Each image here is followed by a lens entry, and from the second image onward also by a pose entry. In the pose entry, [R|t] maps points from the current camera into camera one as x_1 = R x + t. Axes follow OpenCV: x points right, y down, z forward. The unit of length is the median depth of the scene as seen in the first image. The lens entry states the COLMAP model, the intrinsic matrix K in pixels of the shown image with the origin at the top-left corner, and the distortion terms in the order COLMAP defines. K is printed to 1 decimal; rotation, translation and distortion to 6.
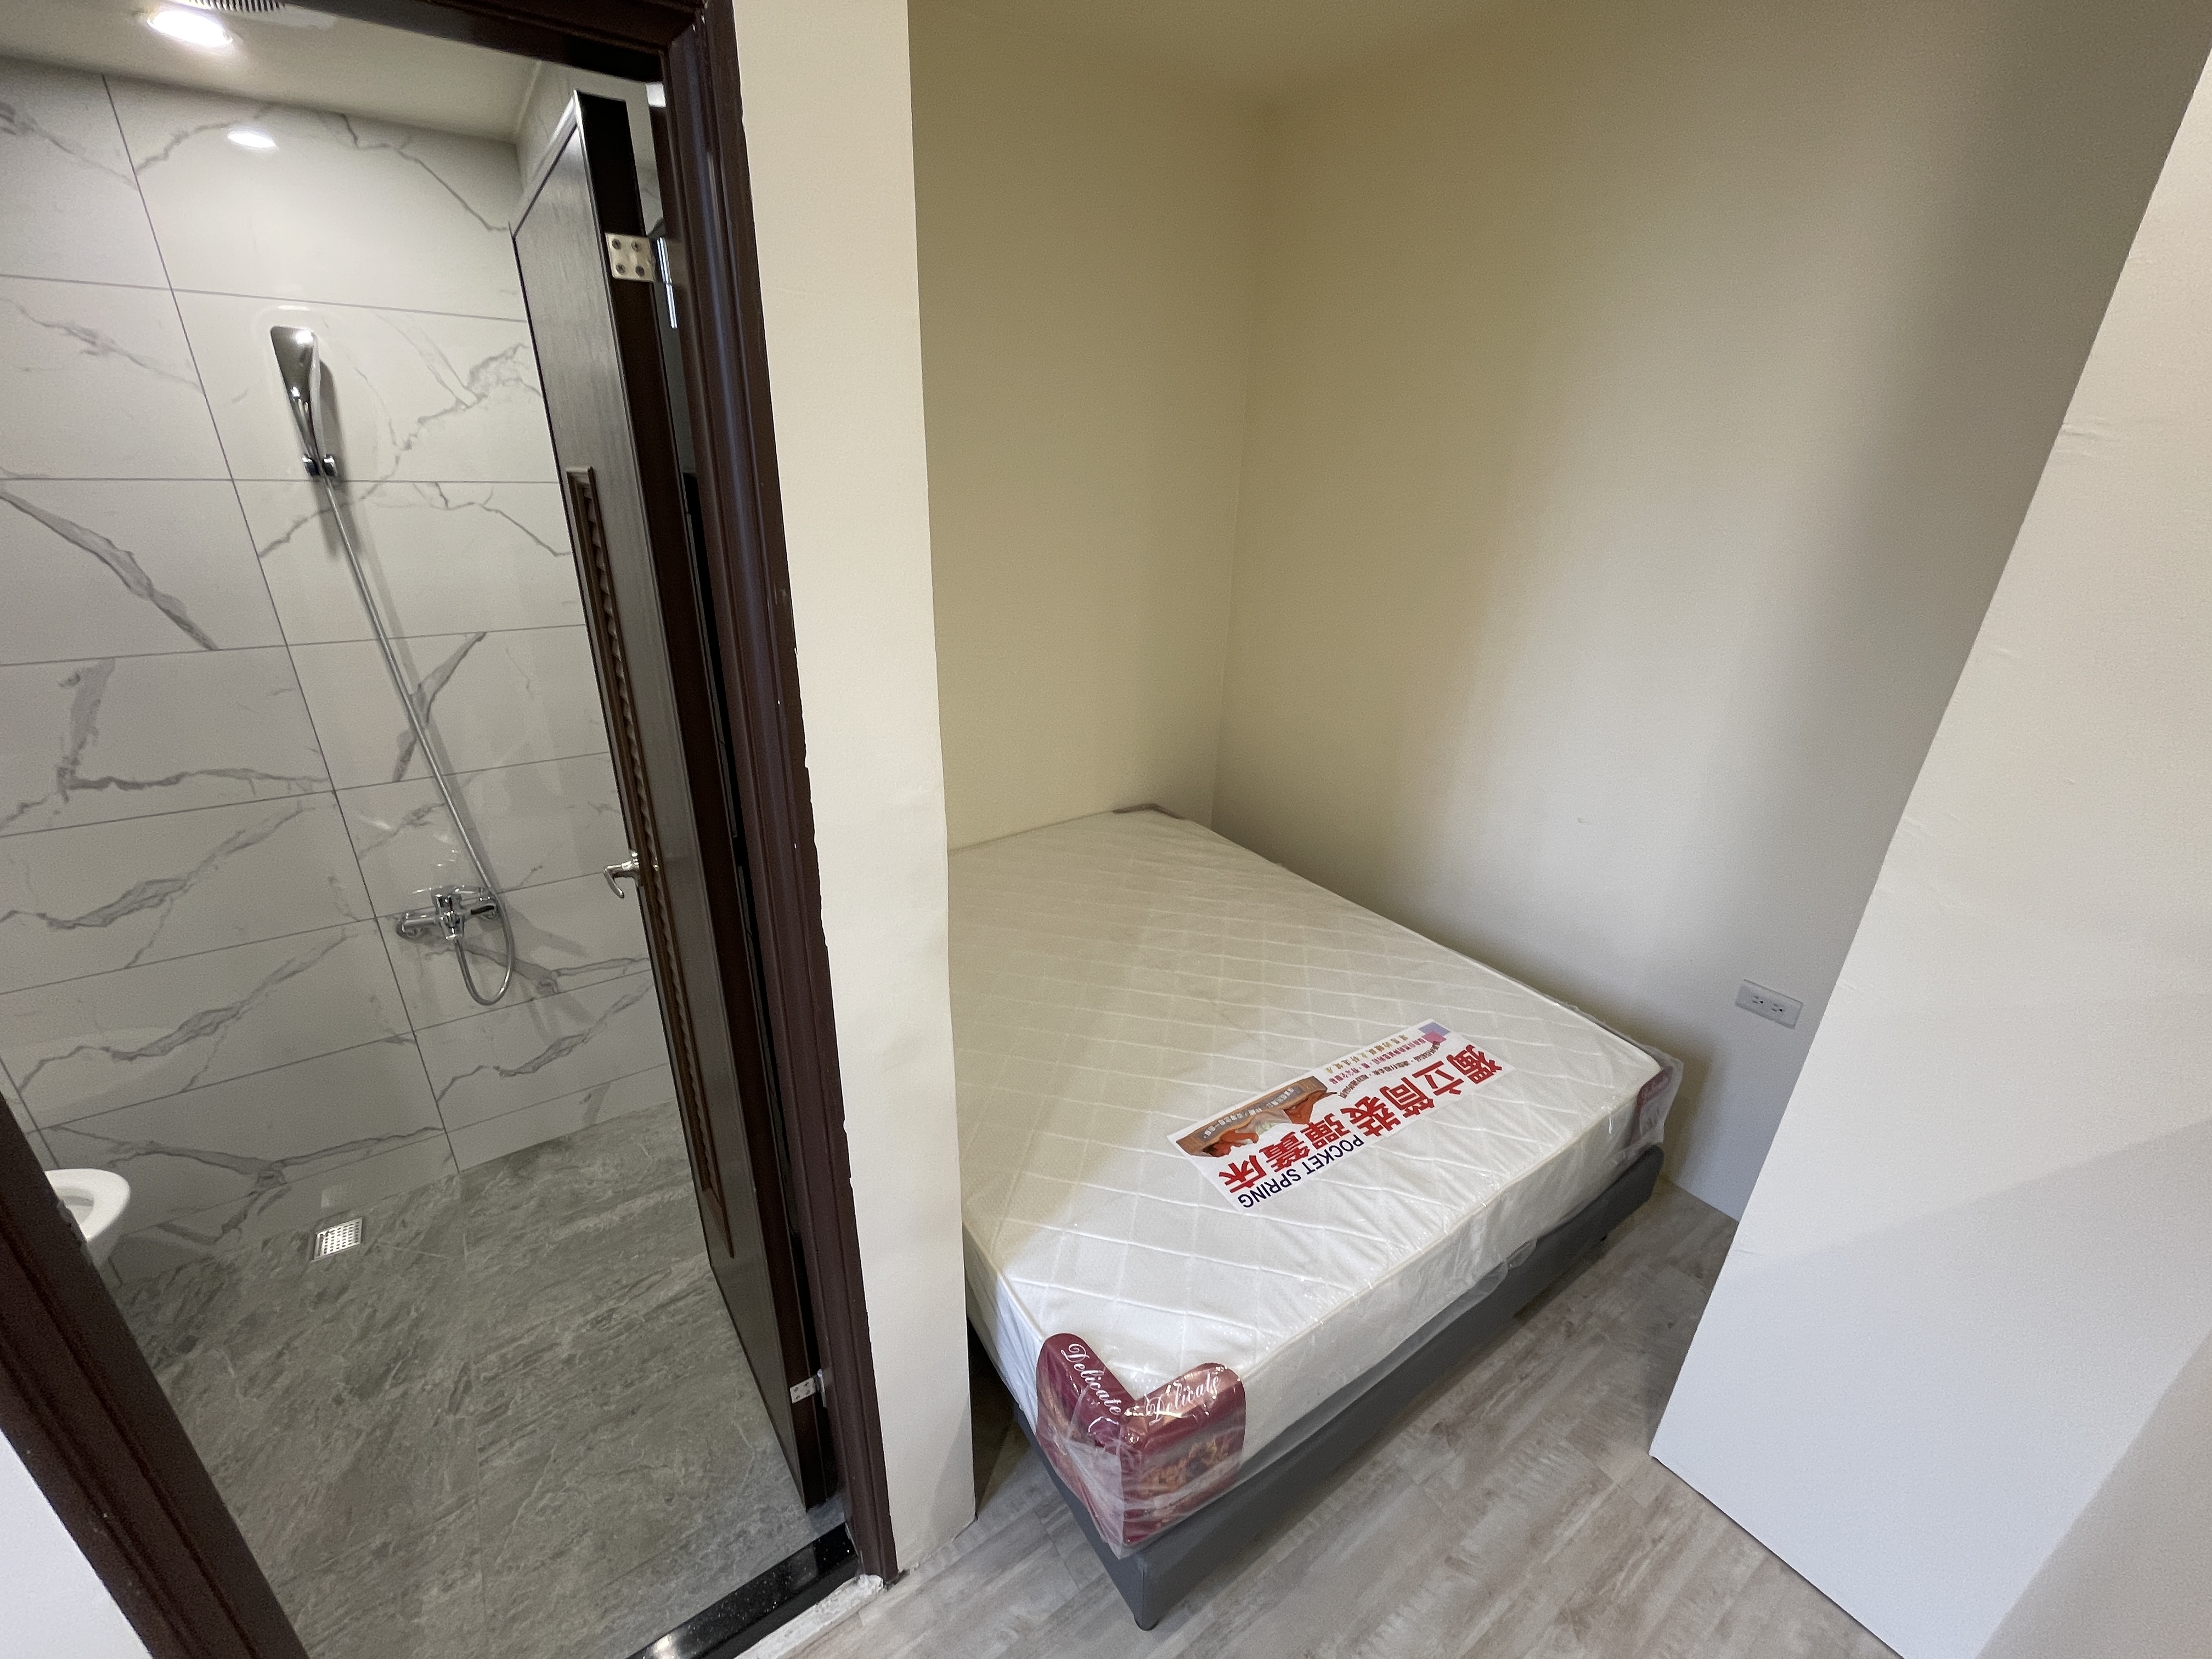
lens RADIAL K [[890.1, 0, 1099.9], [0, 890.1, 823.3], [0, 0, 1]] dist [0.003324, 0.000073]
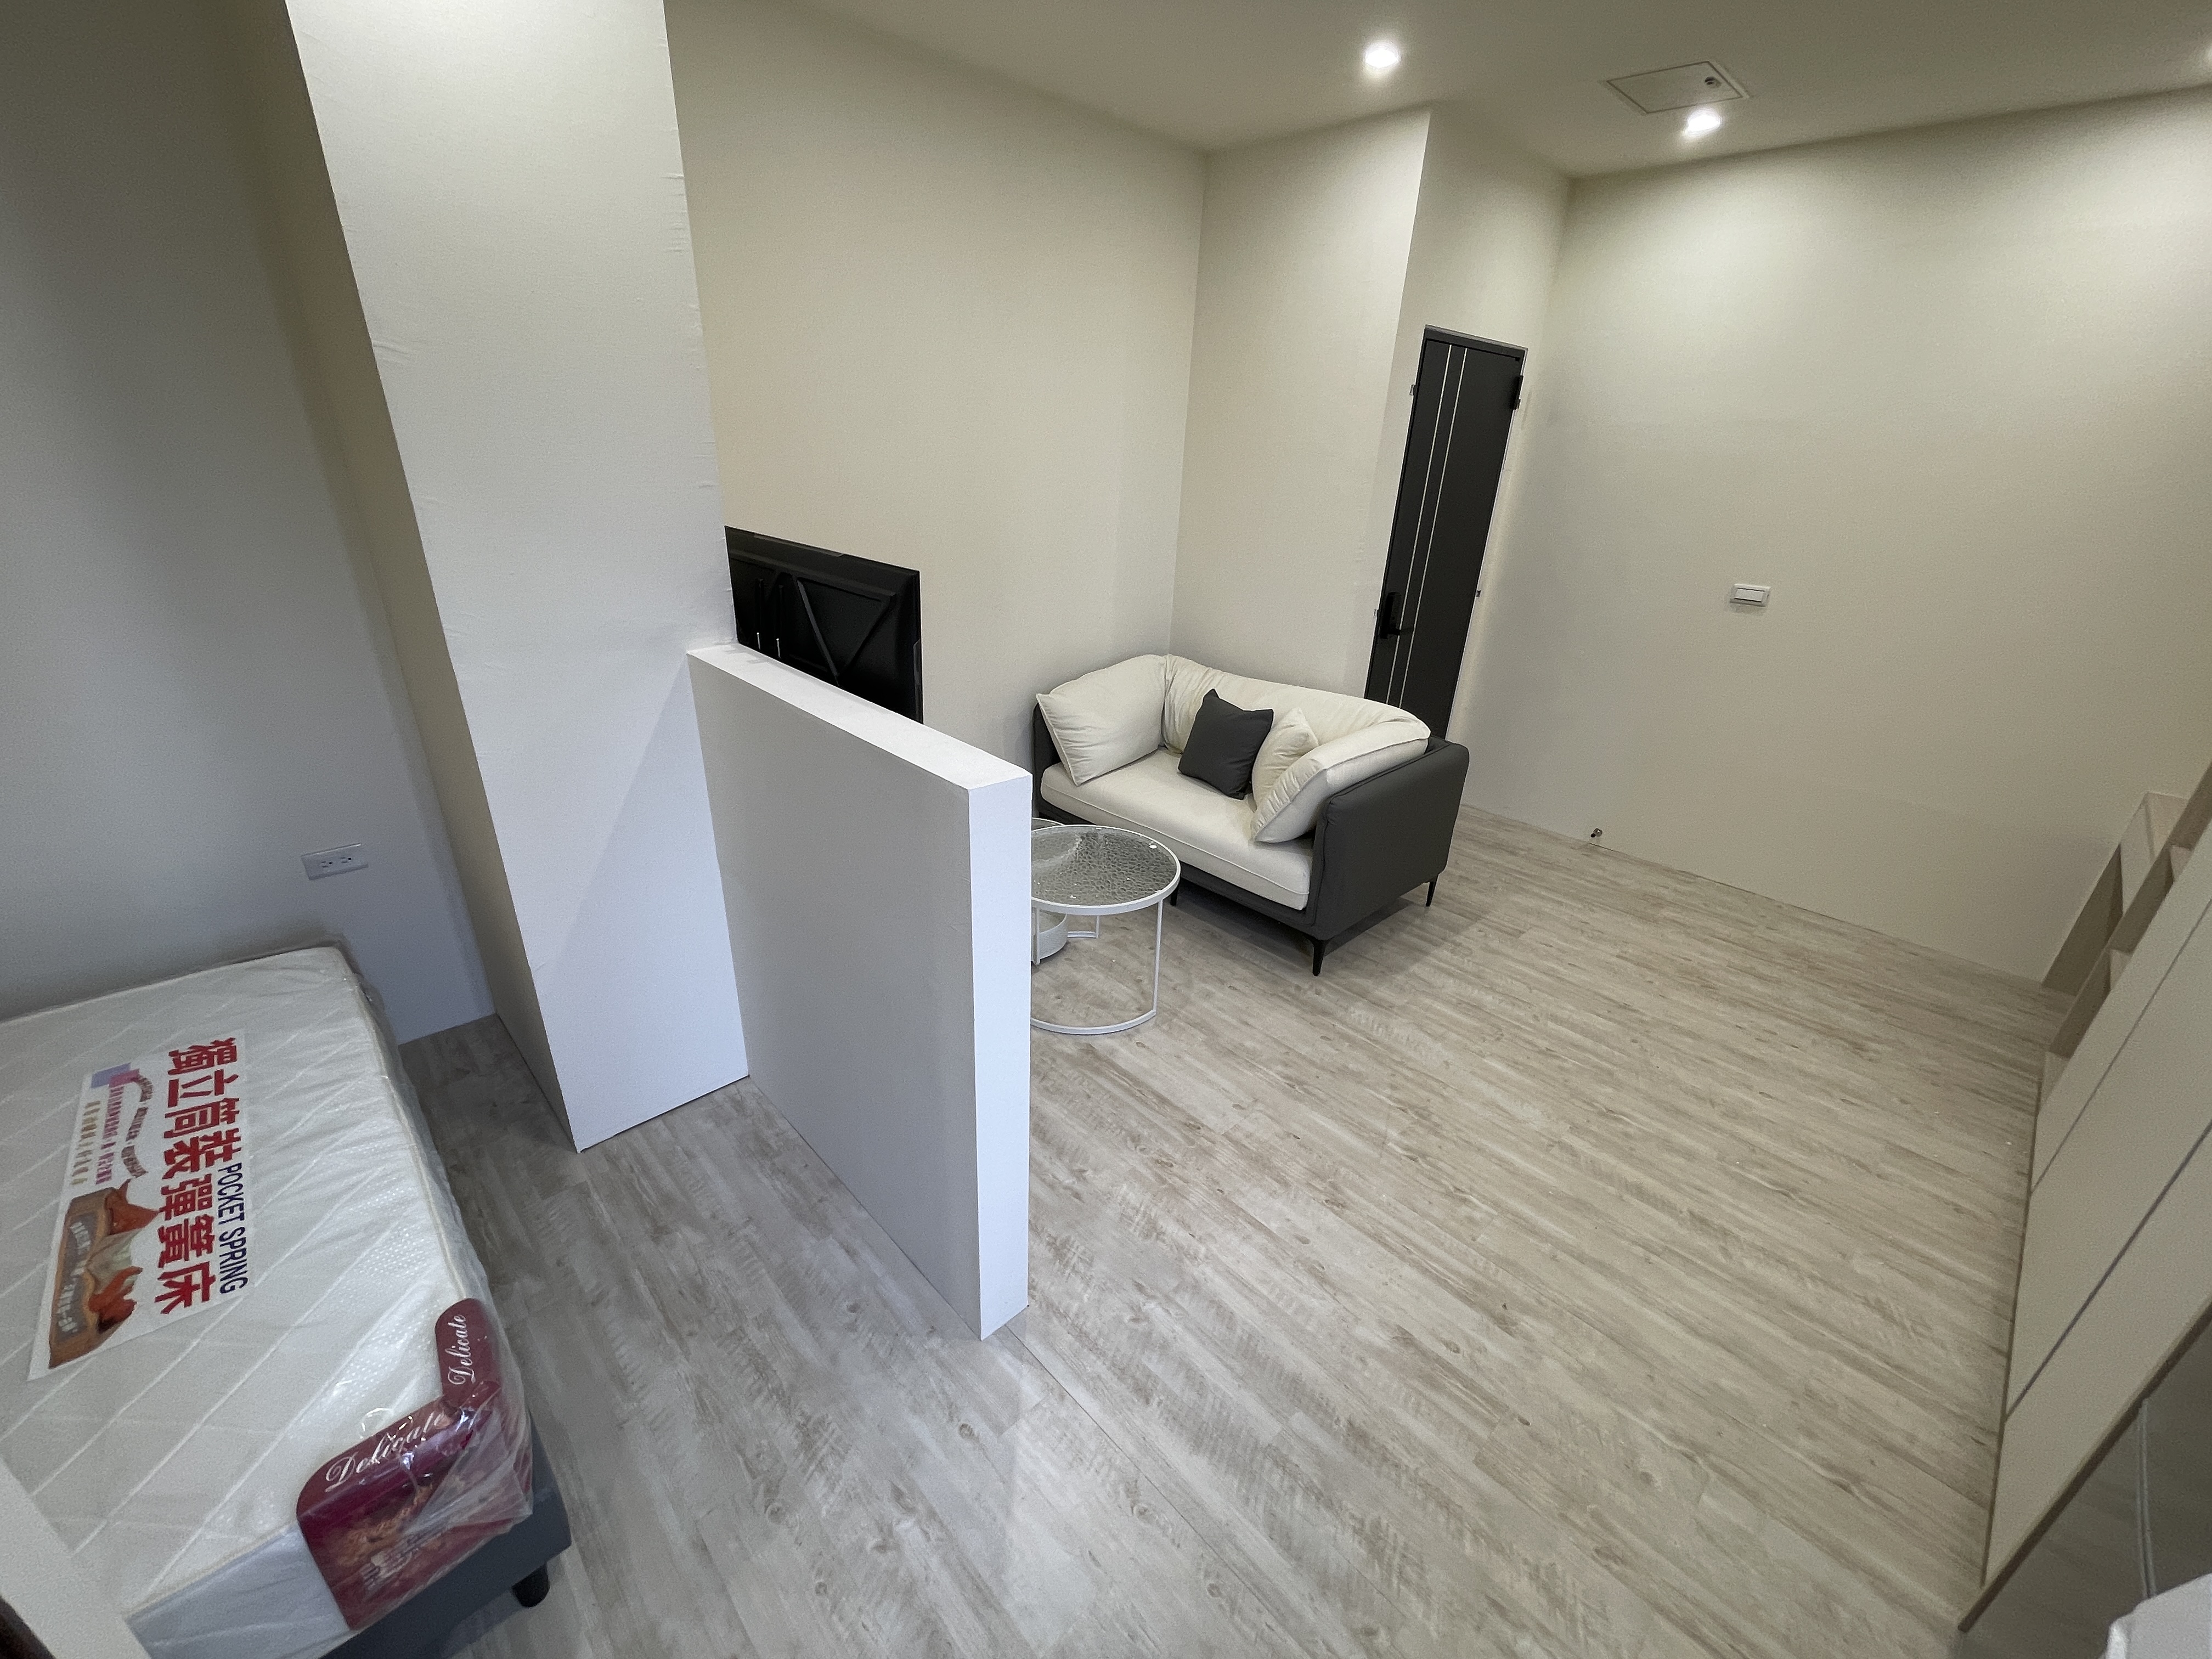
lens RADIAL K [[890.1, 0, 1099.1], [0, 890.1, 831.9], [0, 0, 1]] dist [0.003324, 0.000073]
pose [[-0.155273, -0.431461, 0.888668, -0.467547], [0.338485, 0.821888, 0.458180, -0.018760], [-0.928072, 0.371944, 0.018426, 0.096952]]
